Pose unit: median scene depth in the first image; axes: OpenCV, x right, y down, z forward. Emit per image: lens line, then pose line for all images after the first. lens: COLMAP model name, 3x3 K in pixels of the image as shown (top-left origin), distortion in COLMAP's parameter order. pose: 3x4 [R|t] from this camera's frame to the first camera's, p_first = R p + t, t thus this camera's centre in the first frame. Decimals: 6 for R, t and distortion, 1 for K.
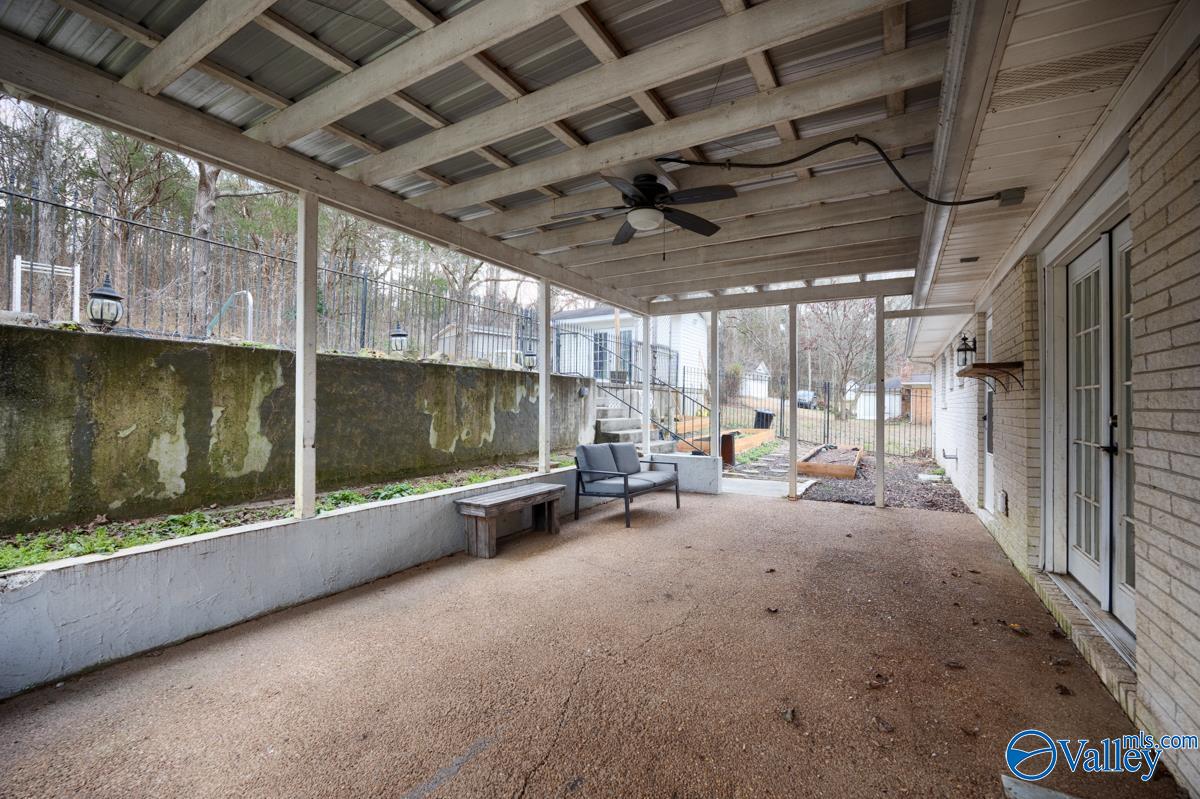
lens RADIAL K [[504.2, 0, 598.9], [0, 504.2, 401.8], [0, 0, 1]] dist [-0.011622, -0.000038]
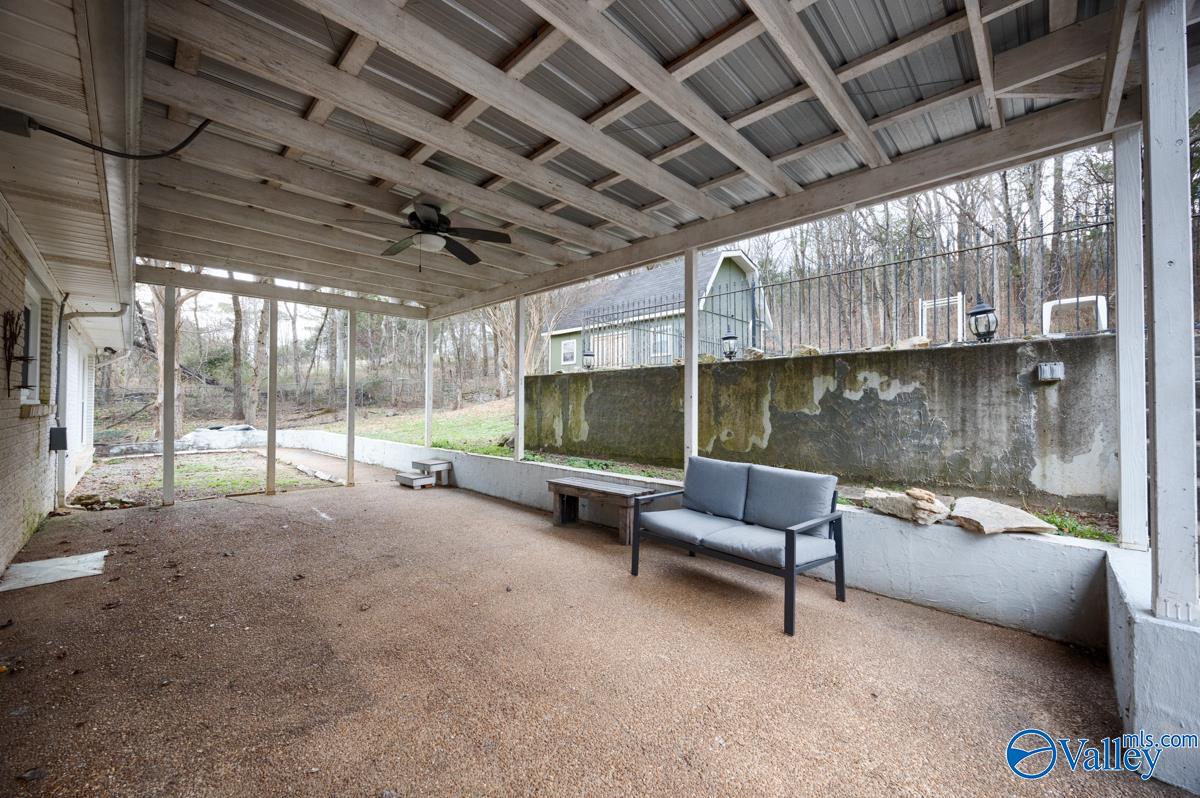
lens RADIAL K [[459.4, 0, 600.0], [0, 459.4, 397.9], [0, 0, 1]] dist [0.001858, 0.000180]
pose [[-0.235484, -0.019929, -0.971674, 0.693697], [0.001876, 0.999779, -0.020961, 0.015062], [0.971876, -0.006759, -0.235395, 1.099310]]
